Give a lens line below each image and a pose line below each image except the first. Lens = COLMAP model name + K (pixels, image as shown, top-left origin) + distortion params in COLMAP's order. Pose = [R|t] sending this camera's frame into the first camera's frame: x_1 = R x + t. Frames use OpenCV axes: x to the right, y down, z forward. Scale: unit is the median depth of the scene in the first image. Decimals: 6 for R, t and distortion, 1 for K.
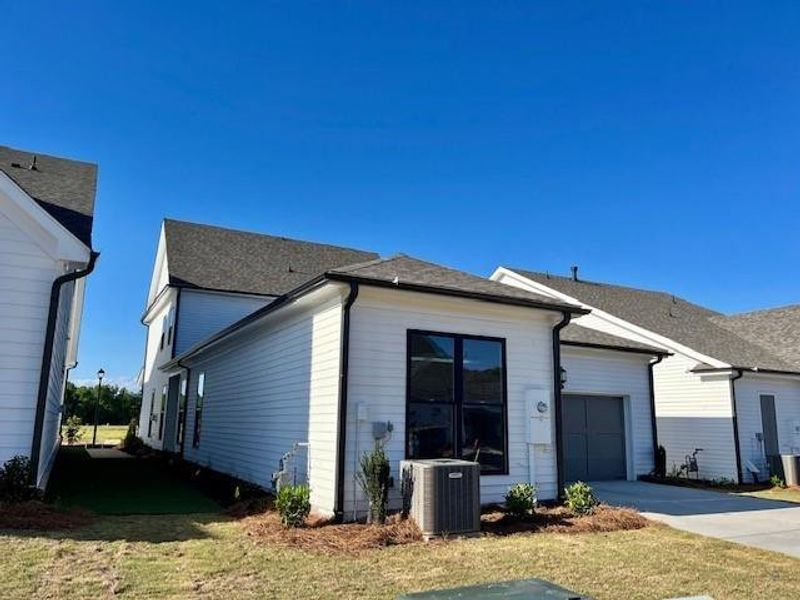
lens RADIAL K [[601.4, 0, 400.0], [0, 601.4, 300.0], [0, 0, 1]] dist [0.002478, -0.001124]
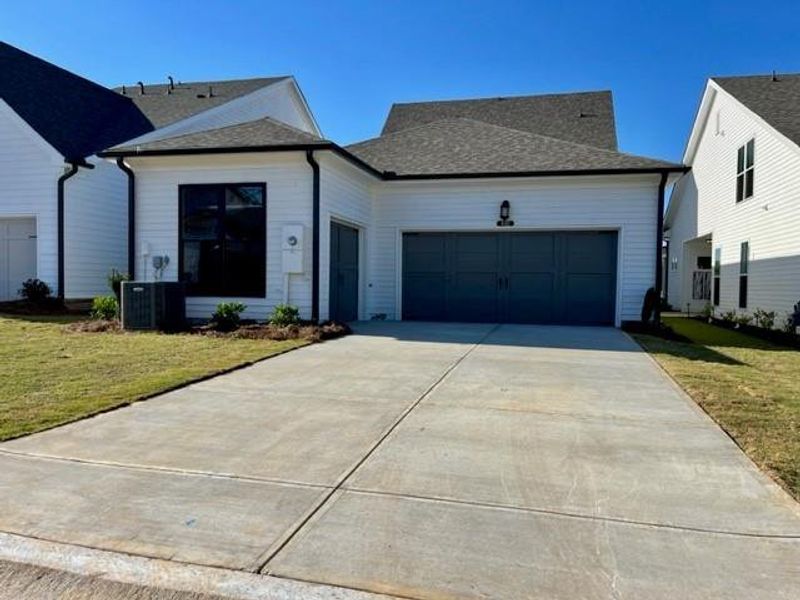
lens RADIAL K [[601.4, 0, 400.0], [0, 601.4, 300.0], [0, 0, 1]] dist [0.002478, -0.001124]
pose [[0.750773, 0.010151, -0.660482, 1.137226], [0.131009, 0.977731, 0.163946, 0.129044], [0.647438, -0.209615, 0.732725, 0.284132]]
